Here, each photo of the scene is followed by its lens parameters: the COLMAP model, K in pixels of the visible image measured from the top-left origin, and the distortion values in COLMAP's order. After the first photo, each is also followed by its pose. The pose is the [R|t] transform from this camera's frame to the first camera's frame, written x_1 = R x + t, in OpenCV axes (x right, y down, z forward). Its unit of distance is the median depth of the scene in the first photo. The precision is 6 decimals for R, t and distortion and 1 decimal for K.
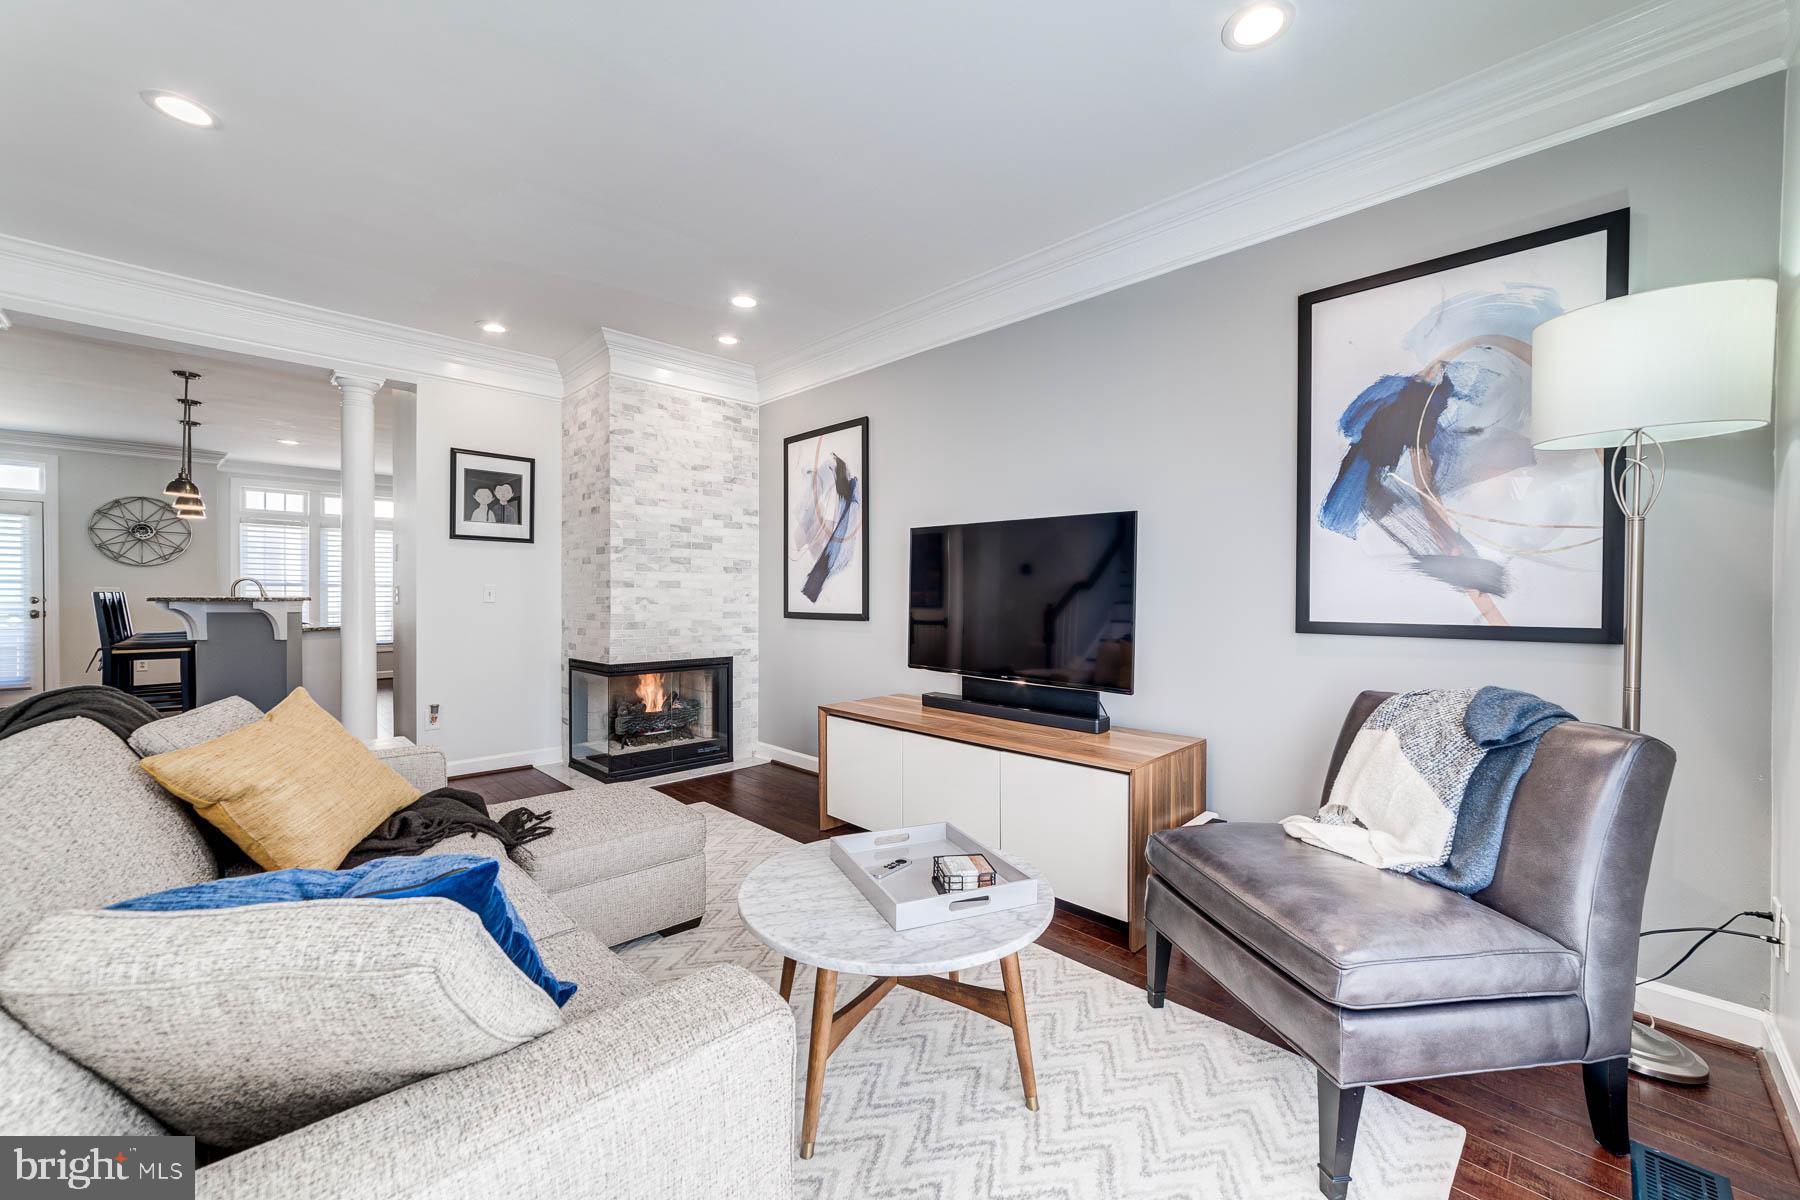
lens RADIAL K [[684.8, 0, 867.7], [0, 684.8, 596.8], [0, 0, 1]] dist [0.015395, 0.000352]
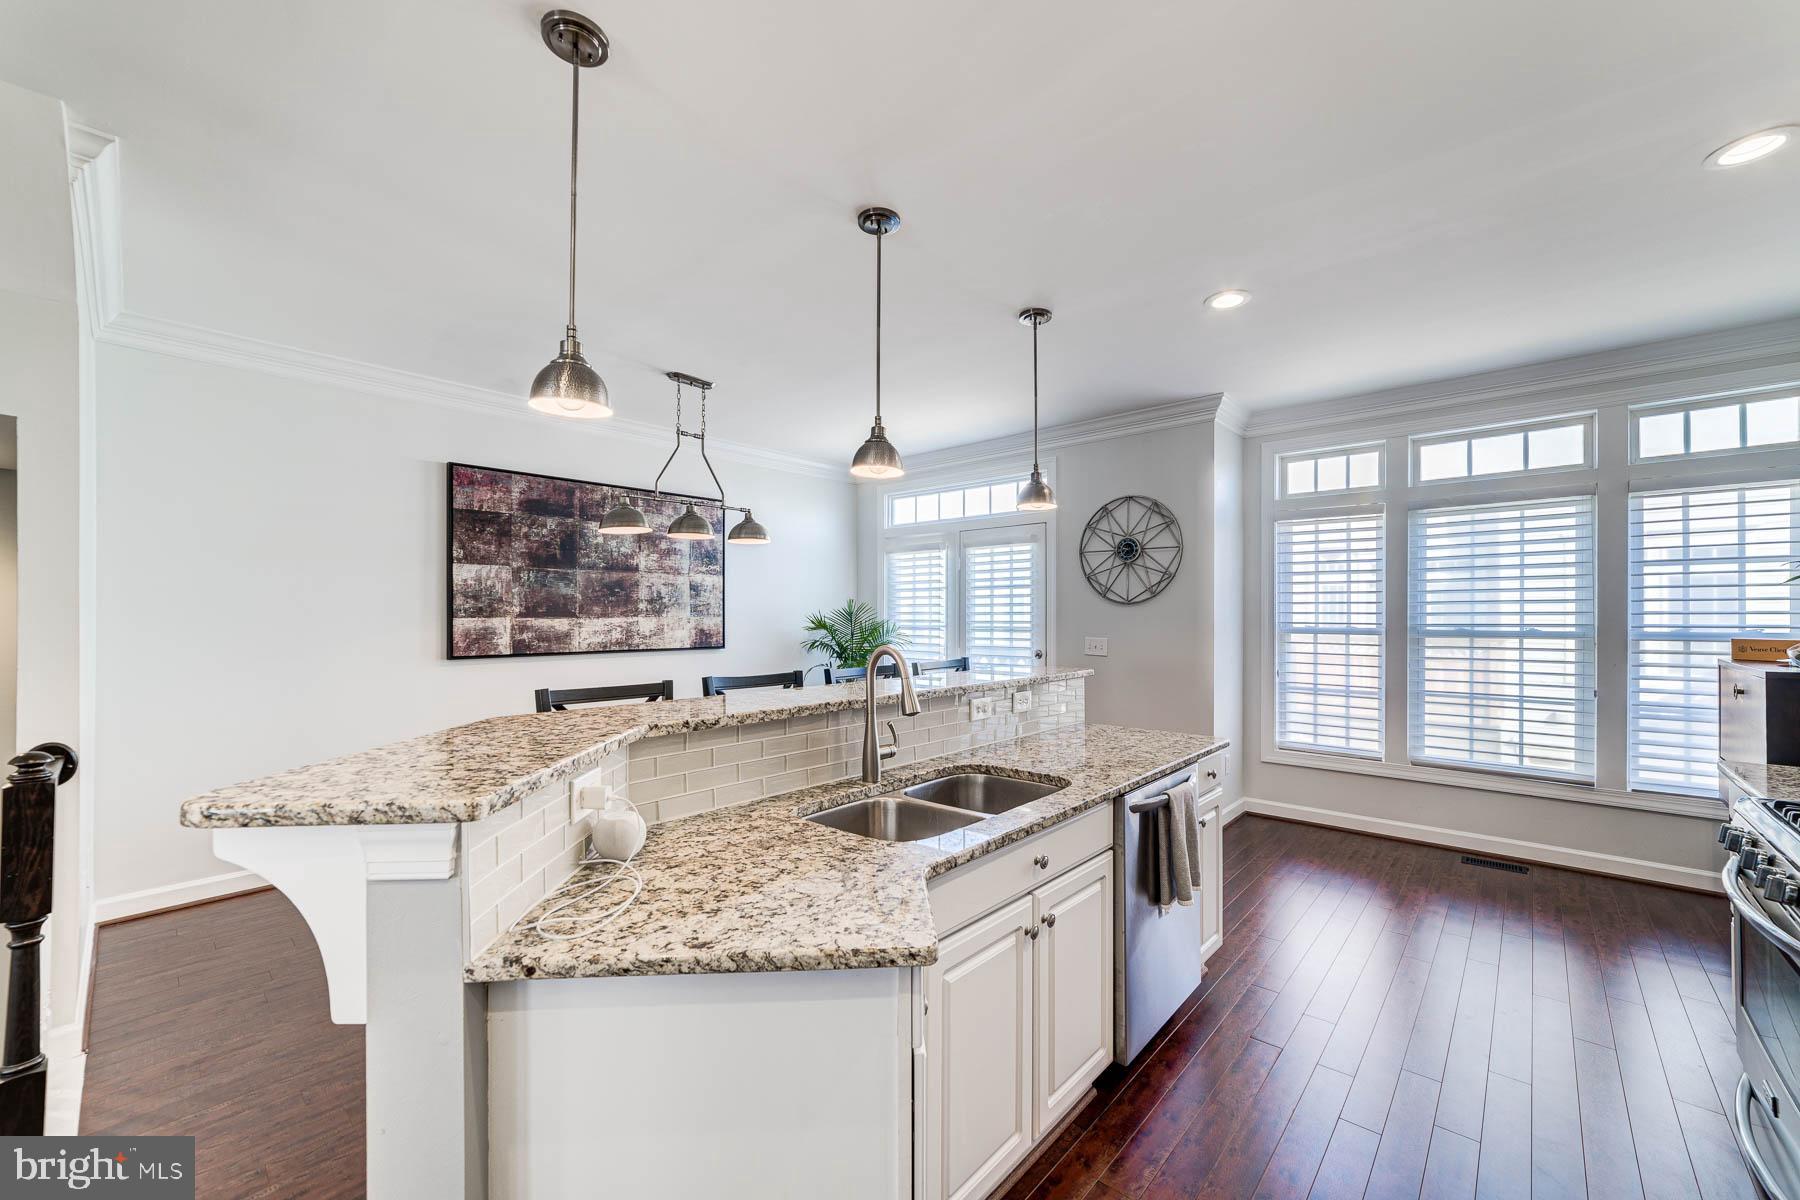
lens RADIAL K [[686.8, 0, 930.5], [0, 686.8, 609.8], [0, 0, 1]] dist [-0.029468, 0.014594]
pose [[0.107761, -0.006216, -0.994157, -0.742319], [-0.001476, 0.999978, -0.006412, -0.059244], [0.994176, 0.002159, 0.107749, 1.273340]]
